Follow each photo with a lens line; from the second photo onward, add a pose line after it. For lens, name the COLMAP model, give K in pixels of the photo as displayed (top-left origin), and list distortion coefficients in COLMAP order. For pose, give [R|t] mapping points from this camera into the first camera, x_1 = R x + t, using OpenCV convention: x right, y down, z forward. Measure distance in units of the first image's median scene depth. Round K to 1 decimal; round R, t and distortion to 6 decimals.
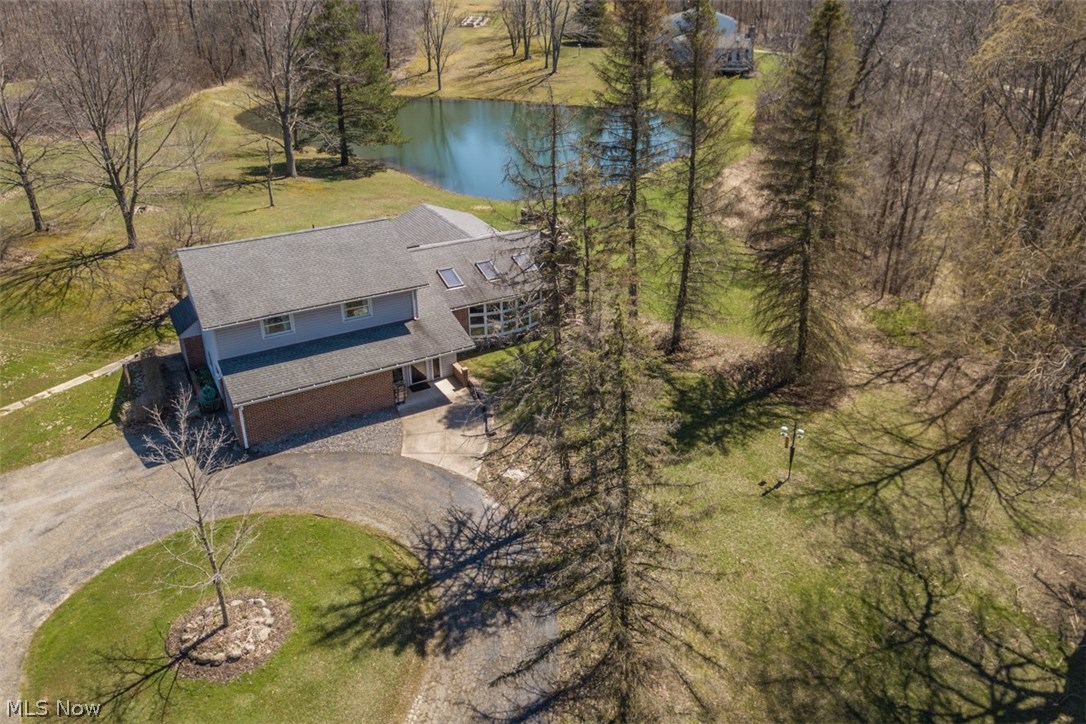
lens RADIAL K [[799.4, 0, 542.0], [0, 799.4, 399.5], [0, 0, 1]] dist [0.070982, -0.137544]
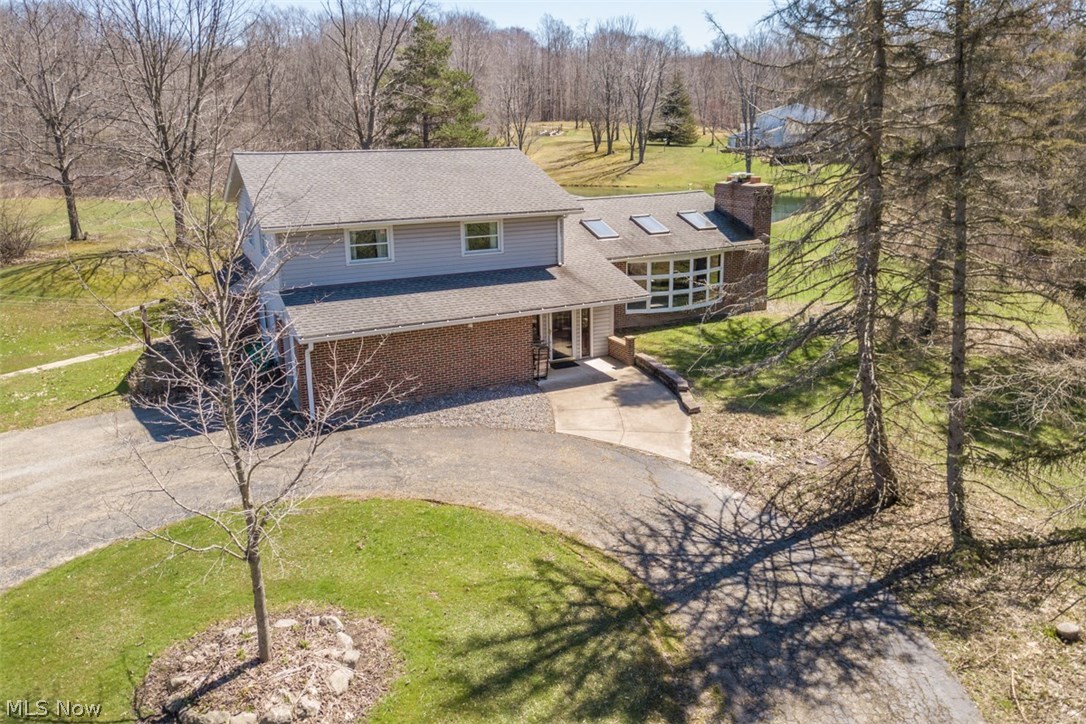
lens RADIAL K [[841.4, 0, 543.0], [0, 841.4, 362.0], [0, 0, 1]] dist [0.010928, -0.071243]
pose [[0.997641, -0.005561, -0.068427, -0.164606], [-0.009490, 0.975973, -0.217683, 0.182845], [0.067994, 0.217819, 0.973618, 0.420012]]
